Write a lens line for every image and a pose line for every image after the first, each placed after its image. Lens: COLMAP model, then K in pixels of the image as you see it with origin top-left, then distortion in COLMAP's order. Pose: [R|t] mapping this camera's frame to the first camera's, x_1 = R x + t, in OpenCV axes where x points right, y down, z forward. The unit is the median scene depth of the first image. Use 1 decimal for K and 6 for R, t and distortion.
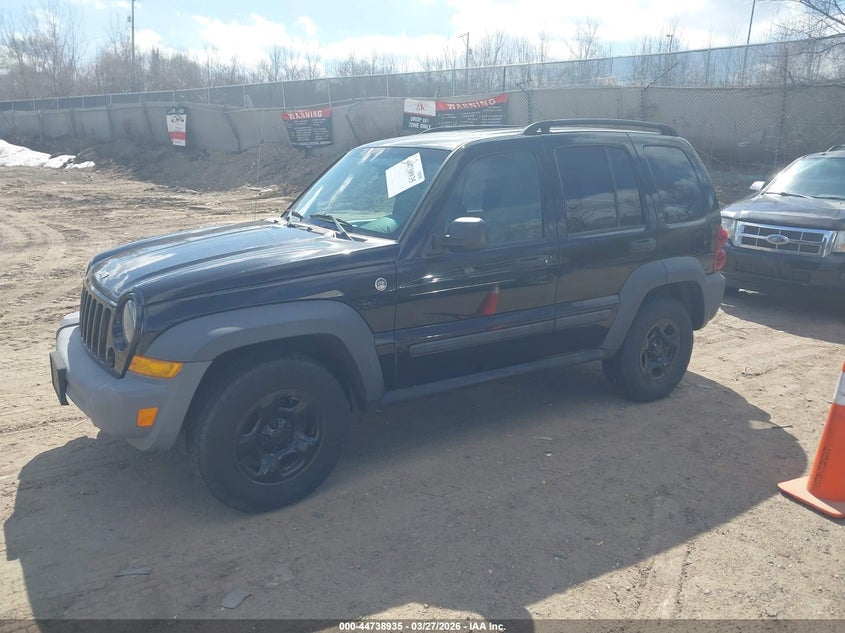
lens RADIAL K [[663.7, 0, 422.5], [0, 663.7, 316.5], [0, 0, 1]] dist [0.016610, -0.011666]
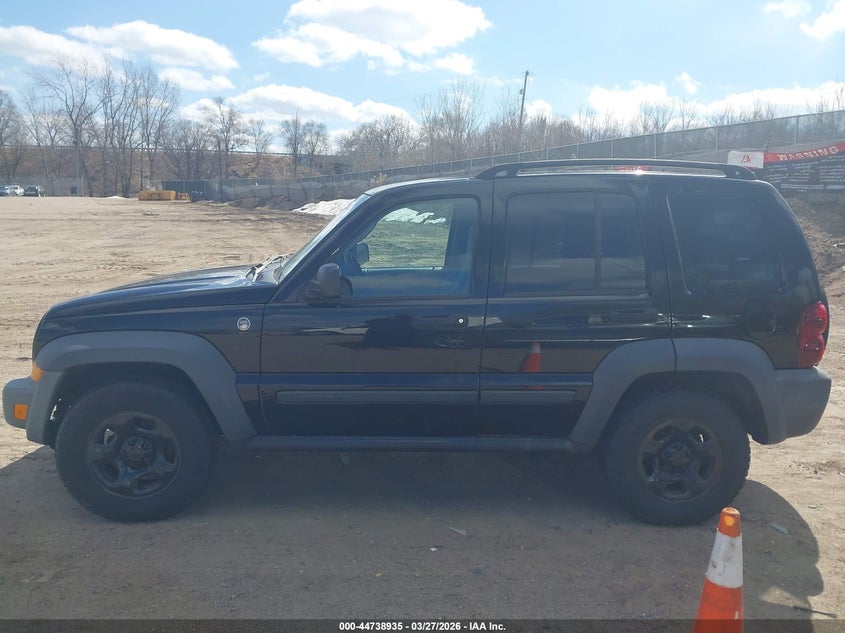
lens RADIAL K [[663.7, 0, 422.5], [0, 663.7, 316.5], [0, 0, 1]] dist [0.016610, -0.011666]
pose [[0.848244, 0.087773, -0.522281, 0.584060], [-0.132232, 0.990038, -0.048378, -0.040276], [0.512831, 0.110098, 0.851400, 0.240734]]
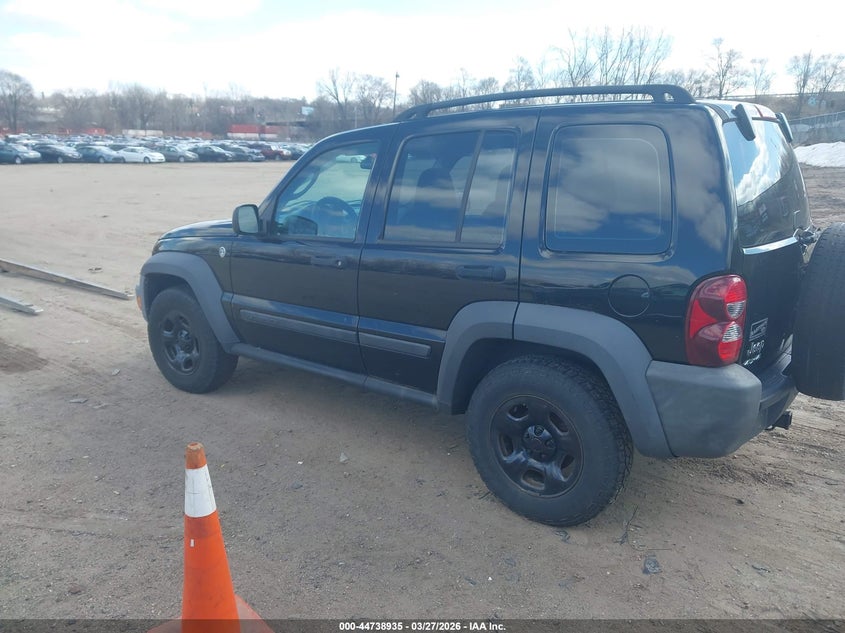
lens RADIAL K [[663.7, 0, 422.5], [0, 663.7, 316.5], [0, 0, 1]] dist [0.016610, -0.011666]
pose [[0.308029, 0.206394, -0.928719, 1.065511], [-0.212705, 0.966414, 0.144223, -0.163881], [0.927294, 0.153118, 0.341585, 0.795860]]
